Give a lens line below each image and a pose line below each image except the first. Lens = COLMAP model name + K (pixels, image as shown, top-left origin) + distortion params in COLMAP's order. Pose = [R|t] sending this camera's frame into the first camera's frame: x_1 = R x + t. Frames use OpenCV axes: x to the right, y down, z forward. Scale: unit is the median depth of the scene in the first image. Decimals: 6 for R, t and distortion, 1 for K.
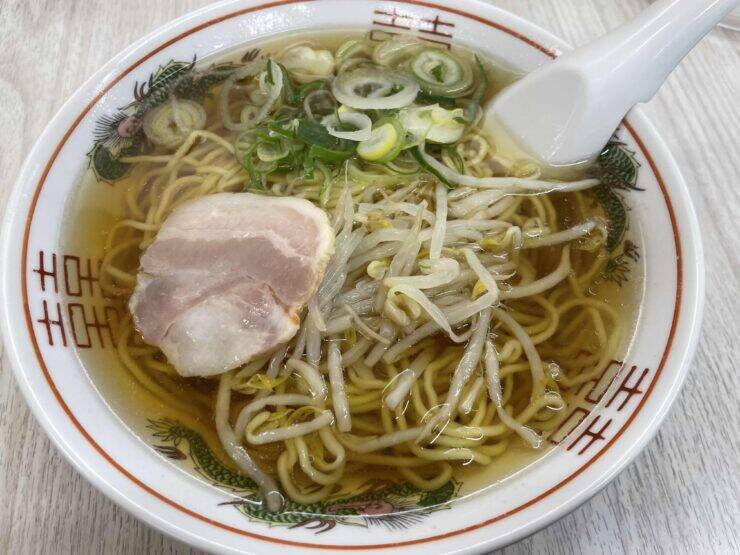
lens RADIAL K [[618.7, 0, 370.0], [0, 618.7, 277.5], [0, 0, 1]] dist [0.049178, 0.006667]
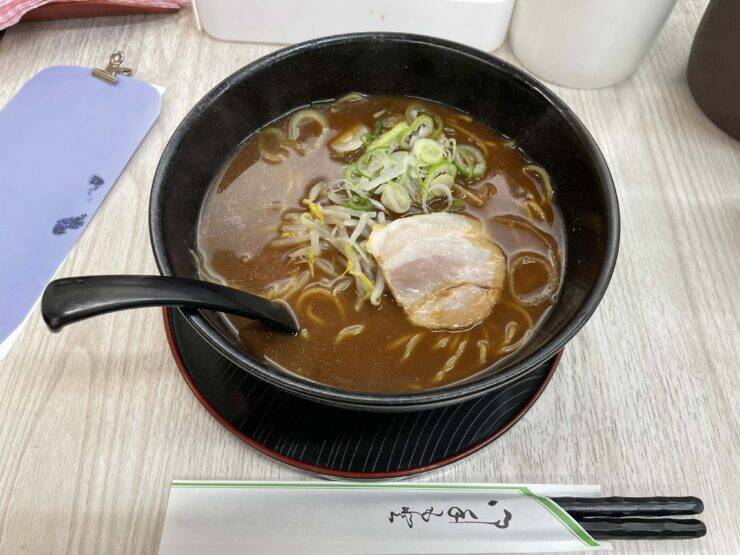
lens RADIAL K [[618.7, 0, 370.0], [0, 618.7, 277.5], [0, 0, 1]] dist [0.049178, 0.006667]
pose [[0.994235, 0.095976, -0.047809, -0.022648], [-0.096437, 0.995311, -0.007414, -0.007452], [0.046873, 0.011982, 0.998829, -0.272759]]
